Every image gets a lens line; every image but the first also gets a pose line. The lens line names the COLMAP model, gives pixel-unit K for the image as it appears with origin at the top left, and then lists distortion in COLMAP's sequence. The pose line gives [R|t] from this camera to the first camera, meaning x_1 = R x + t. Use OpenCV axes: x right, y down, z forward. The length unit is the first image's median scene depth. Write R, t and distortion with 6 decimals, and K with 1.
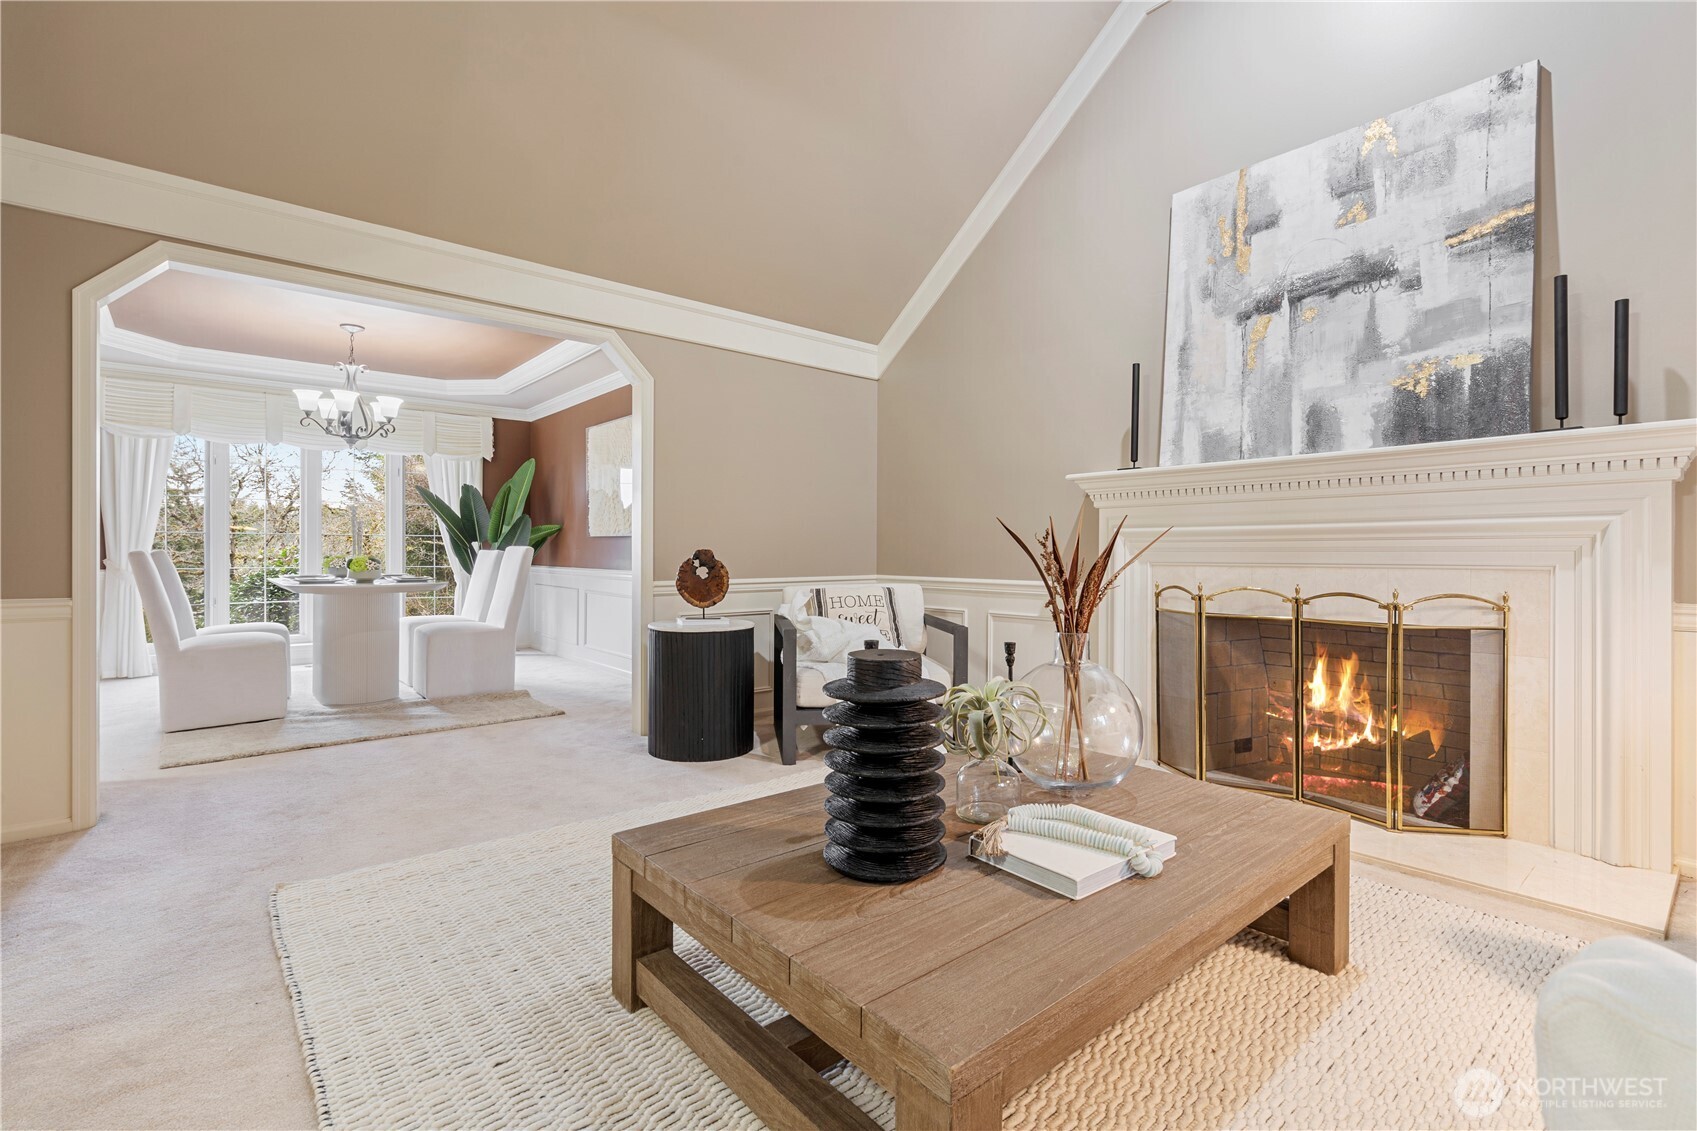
lens RADIAL K [[771.3, 0, 850.2], [0, 771.3, 559.0], [0, 0, 1]] dist [-0.014816, 0.004519]
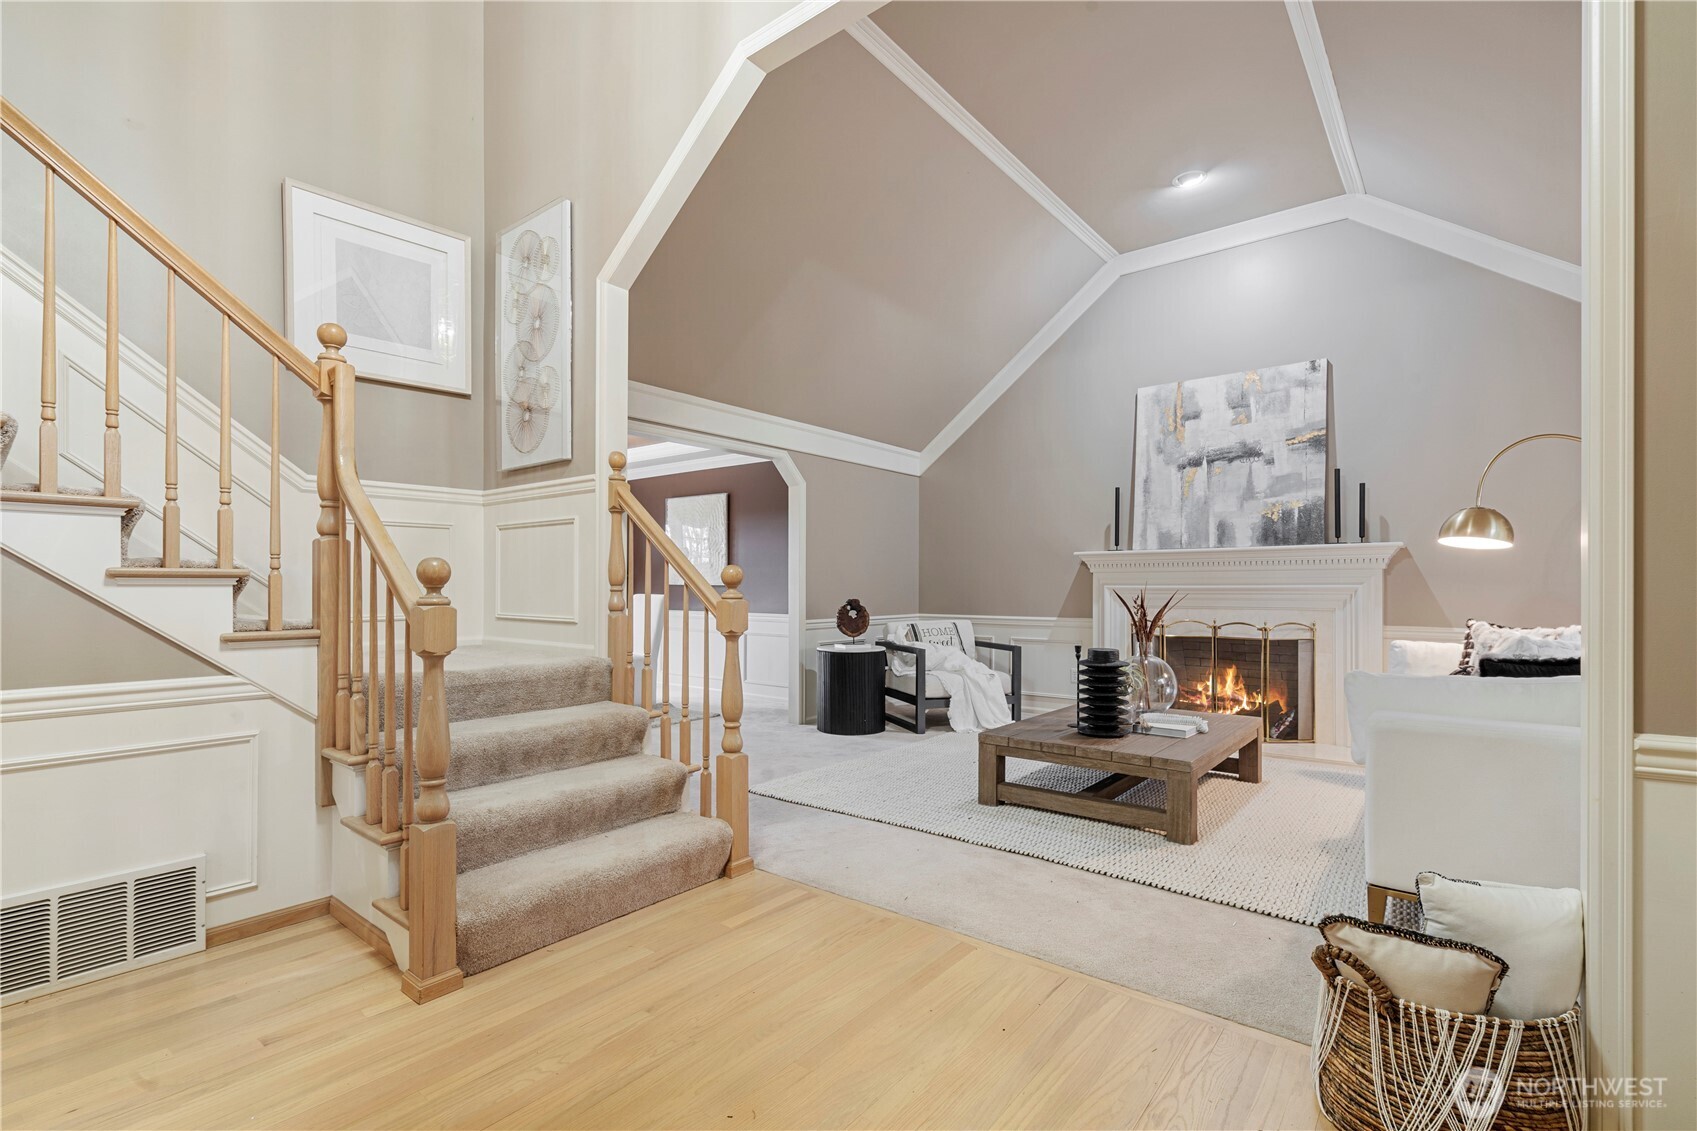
lens RADIAL K [[771.3, 0, 849.3], [0, 771.3, 589.8], [0, 0, 1]] dist [-0.014816, 0.004519]
pose [[0.988119, -0.002913, 0.153663, -0.561050], [0.003933, 0.999972, -0.006335, -0.027146], [-0.153640, 0.006864, 0.988103, -0.685120]]
